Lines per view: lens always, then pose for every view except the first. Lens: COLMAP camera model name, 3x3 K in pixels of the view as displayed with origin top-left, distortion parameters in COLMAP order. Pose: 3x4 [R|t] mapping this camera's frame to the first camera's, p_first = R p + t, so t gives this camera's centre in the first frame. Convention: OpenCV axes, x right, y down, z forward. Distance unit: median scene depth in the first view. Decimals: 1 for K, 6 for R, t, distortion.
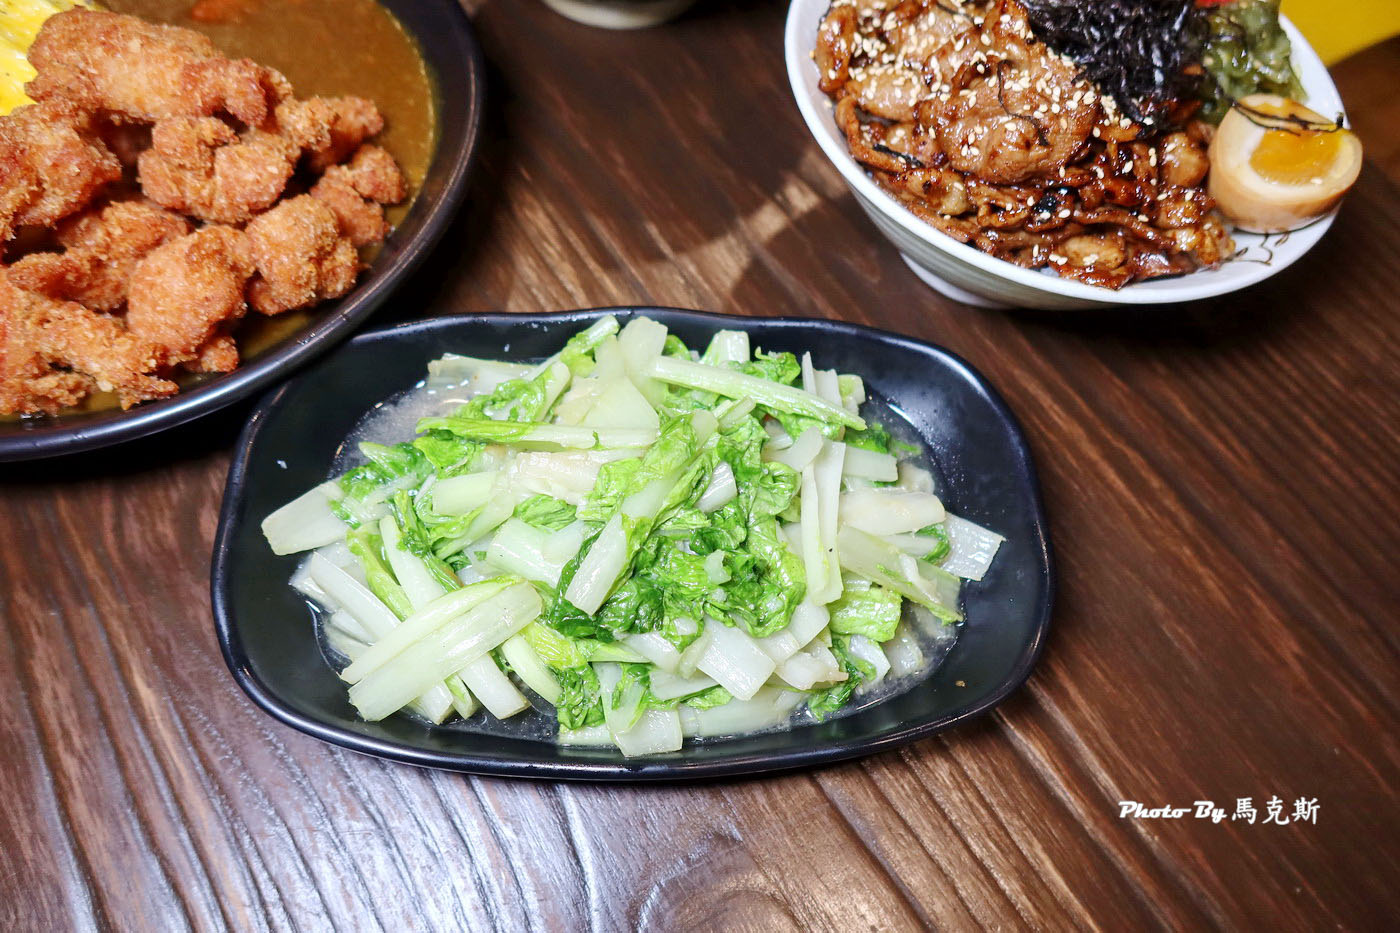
lens RADIAL K [[949.8, 0, 700.0], [0, 949.8, 466.5], [0, 0, 1]] dist [-0.012236, 0.002455]
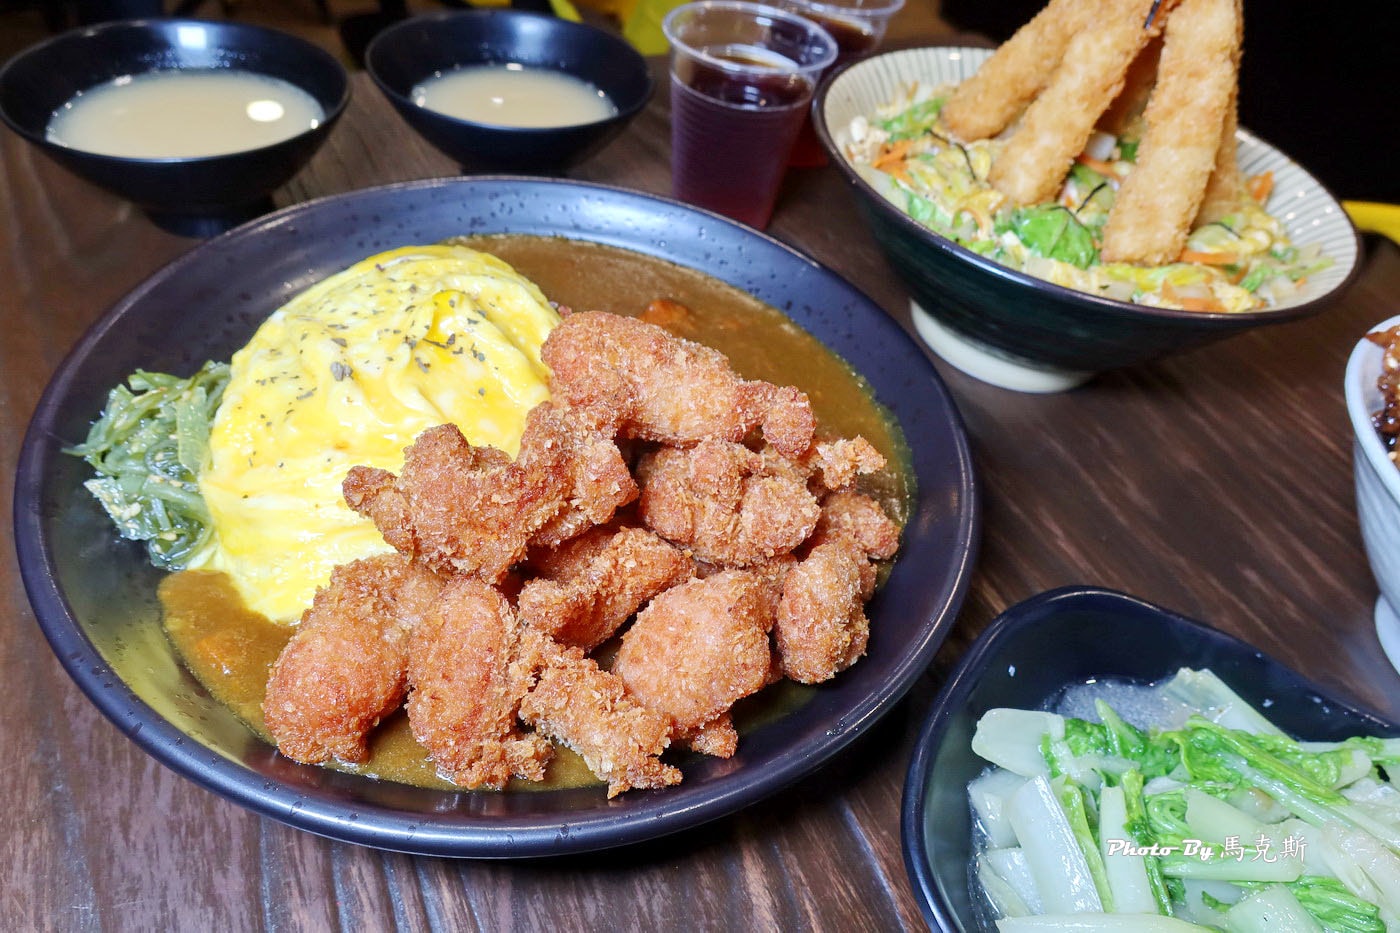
lens RADIAL K [[949.8, 0, 700.0], [0, 949.8, 466.5], [0, 0, 1]] dist [-0.012236, 0.002455]
pose [[0.991190, 0.121768, -0.052111, -0.523262], [-0.132105, 0.937248, -0.322667, -0.072645], [0.009551, 0.326708, 0.945077, 0.206482]]
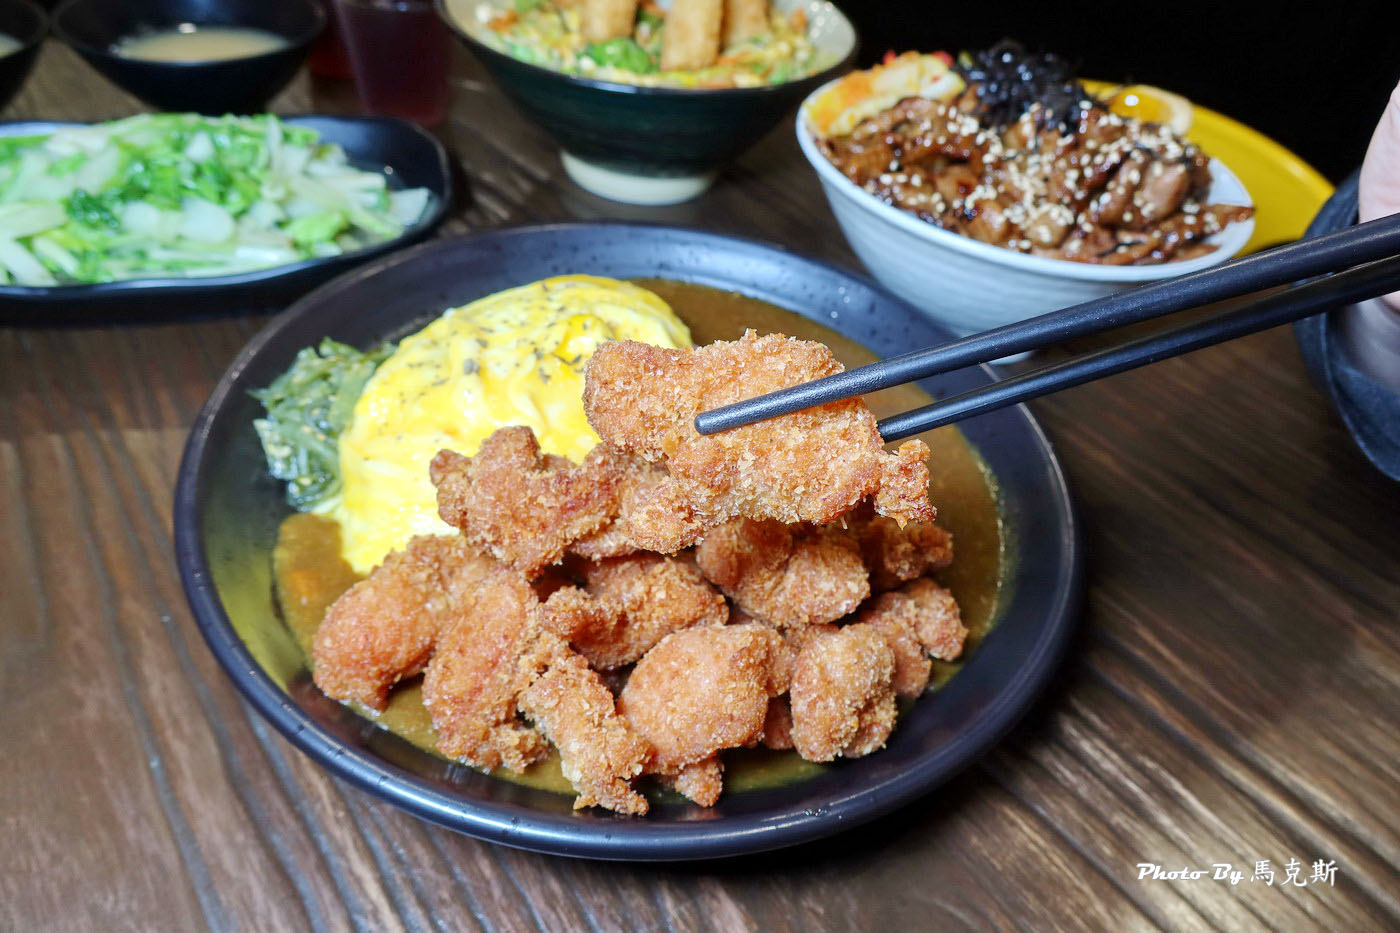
lens RADIAL K [[949.8, 0, 700.0], [0, 949.8, 466.5], [0, 0, 1]] dist [-0.012236, 0.002455]
pose [[0.899631, 0.311387, -0.306109, -0.363498], [-0.406158, 0.854125, -0.324817, -0.087236], [0.160312, 0.416543, 0.894870, 0.213578]]
